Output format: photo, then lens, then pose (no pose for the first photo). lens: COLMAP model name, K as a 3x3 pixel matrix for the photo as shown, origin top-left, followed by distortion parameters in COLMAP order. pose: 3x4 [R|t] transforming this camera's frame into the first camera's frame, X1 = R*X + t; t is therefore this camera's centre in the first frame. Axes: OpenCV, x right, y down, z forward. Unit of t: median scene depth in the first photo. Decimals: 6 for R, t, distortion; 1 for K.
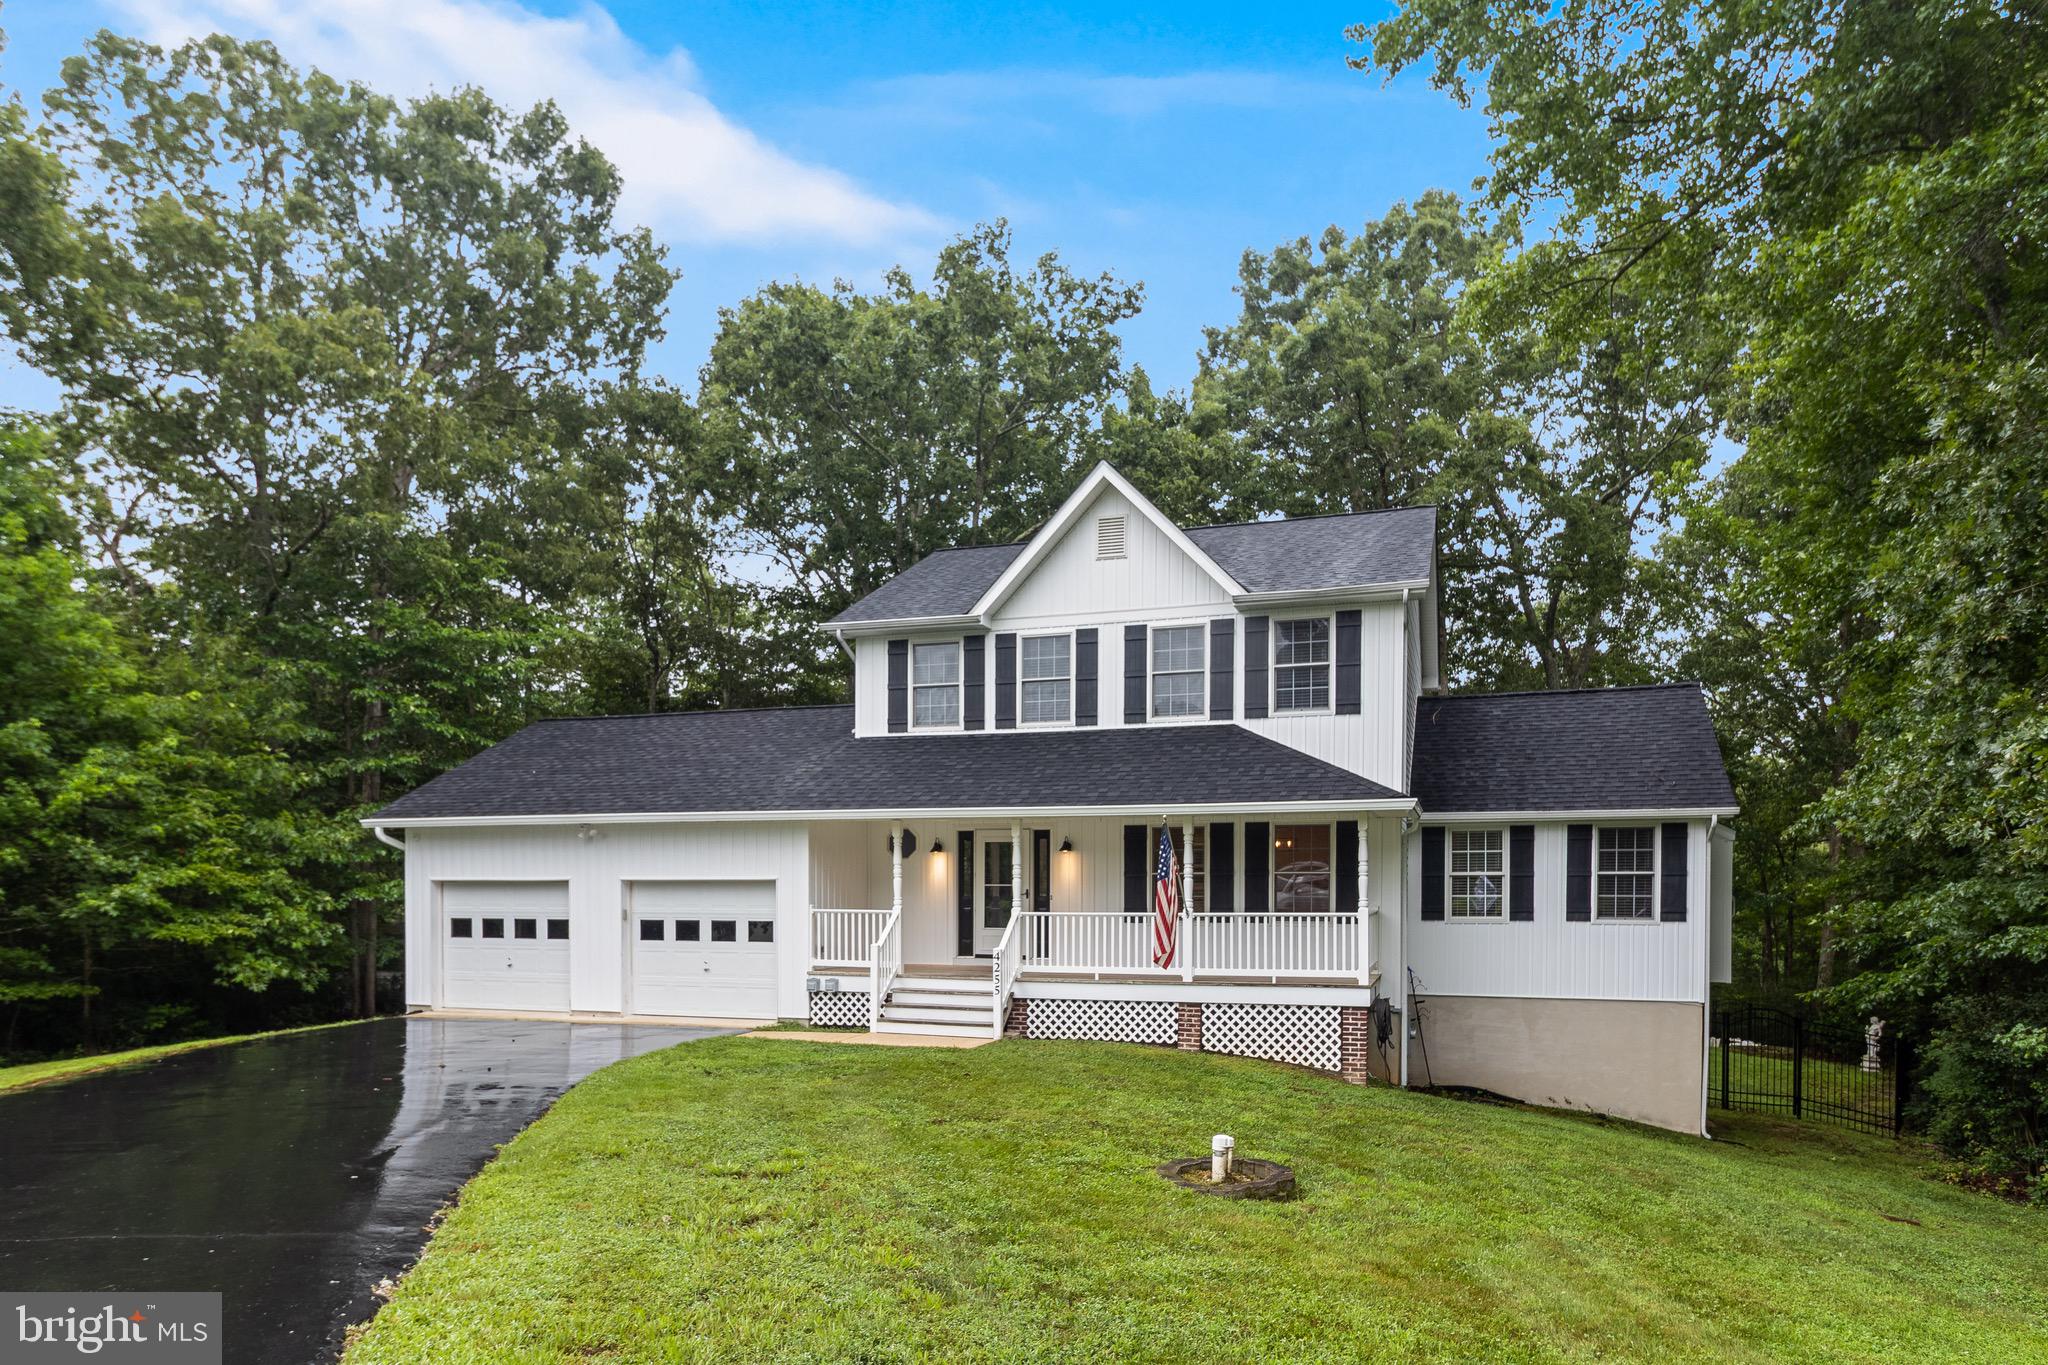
lens RADIAL K [[1223.9, 0, 1024.2], [0, 1223.9, 756.5], [0, 0, 1]] dist [-0.004255, -0.001278]
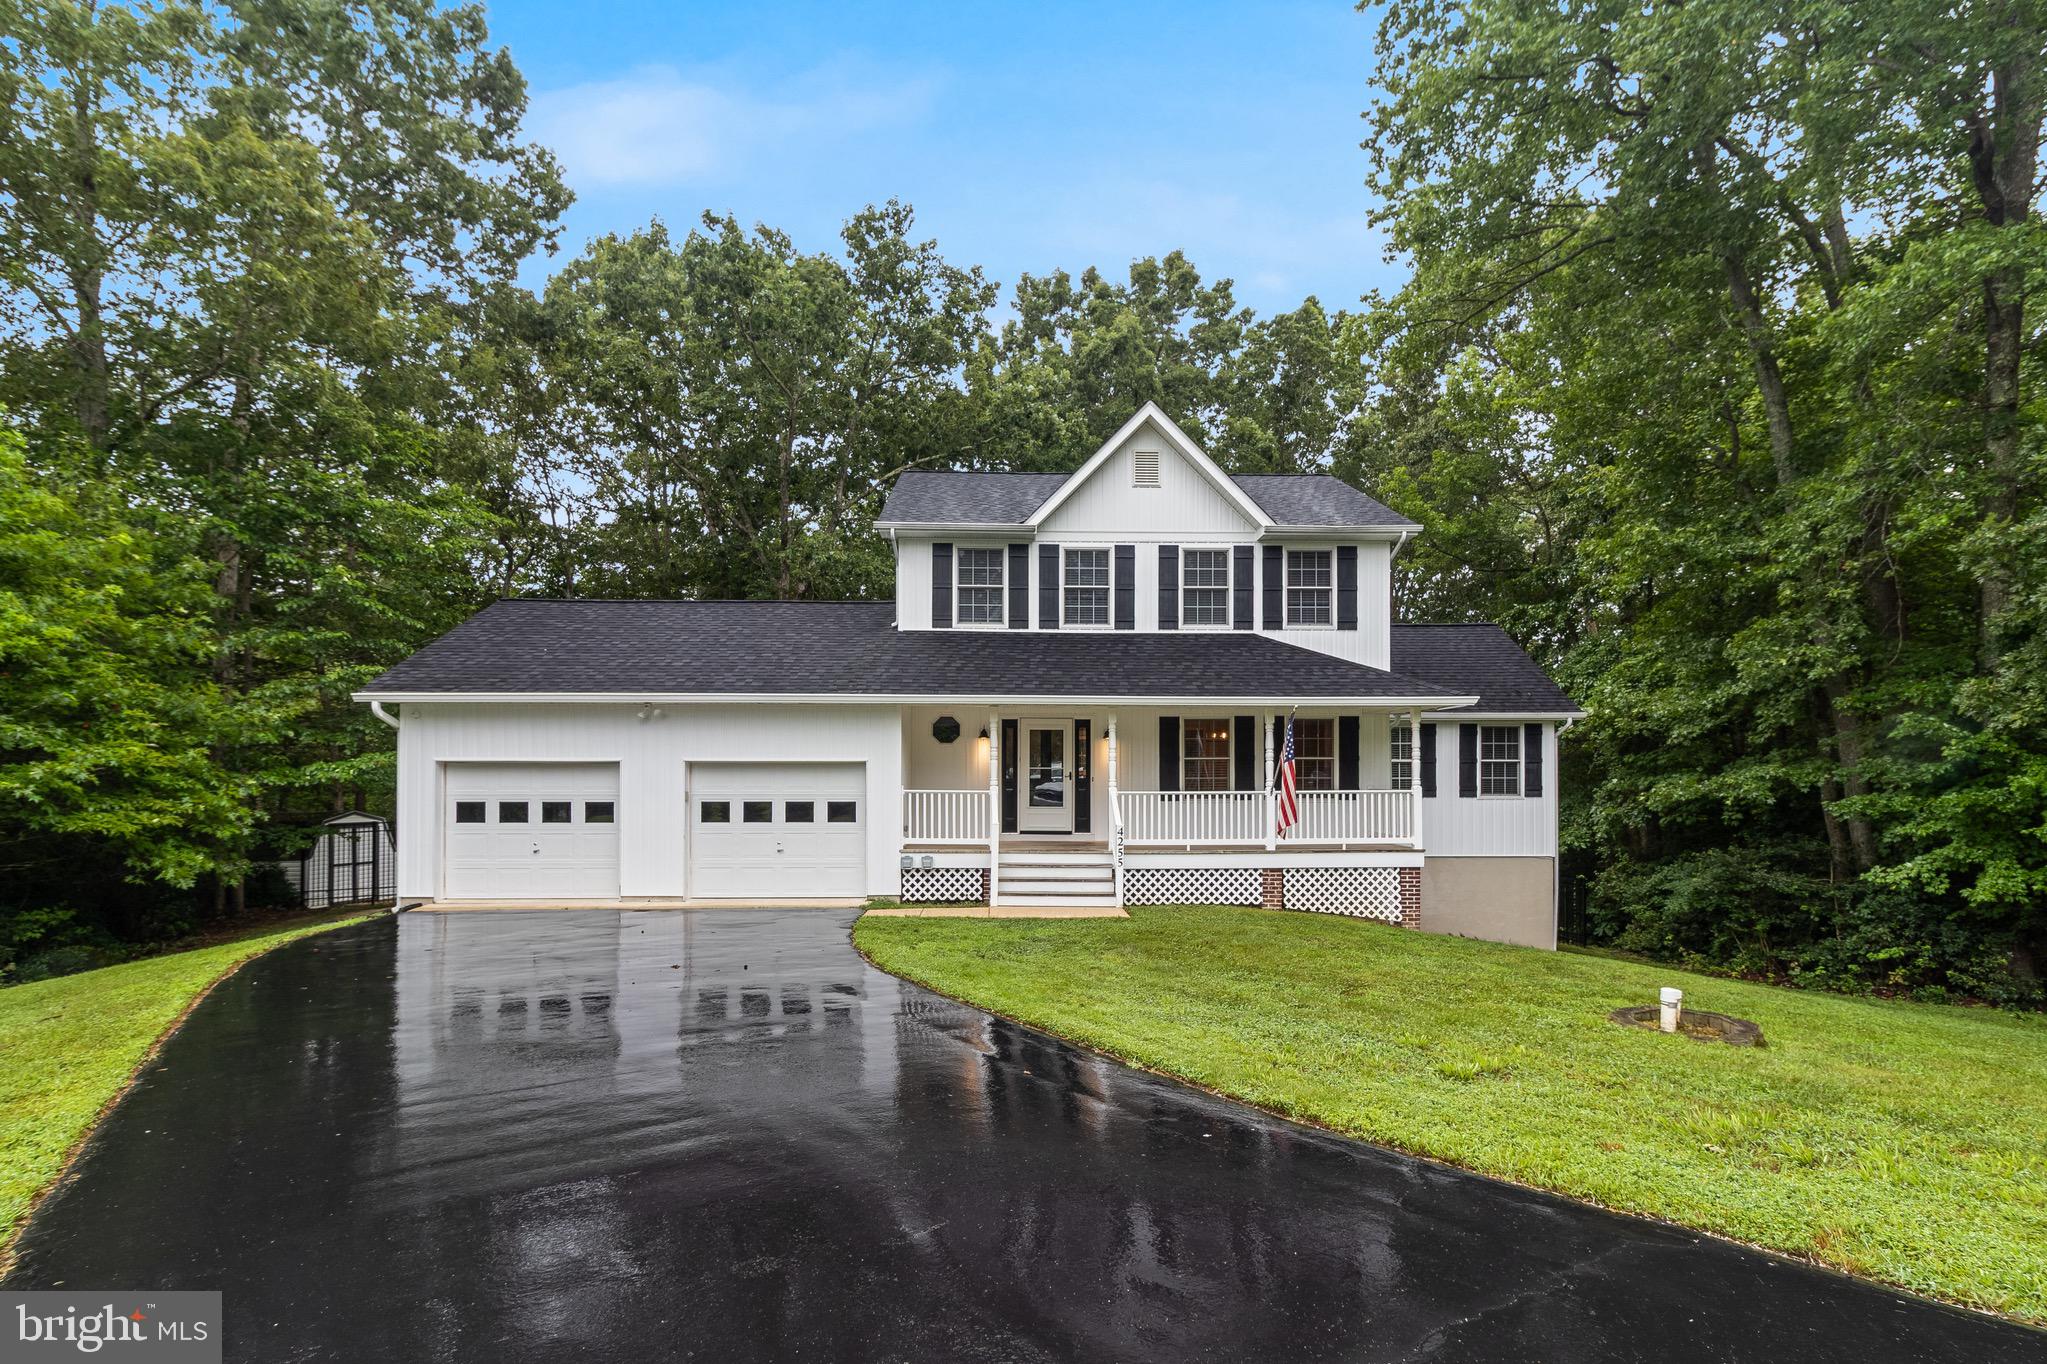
lens RADIAL K [[942.2, 0, 1024.6], [0, 942.2, 668.9], [0, 0, 1]] dist [-0.003618, 0.000017]
pose [[0.942422, 0.039235, 0.332116, -0.331447], [-0.036143, 0.999227, -0.015484, 0.029110], [-0.332466, 0.002589, 0.943112, 0.199119]]
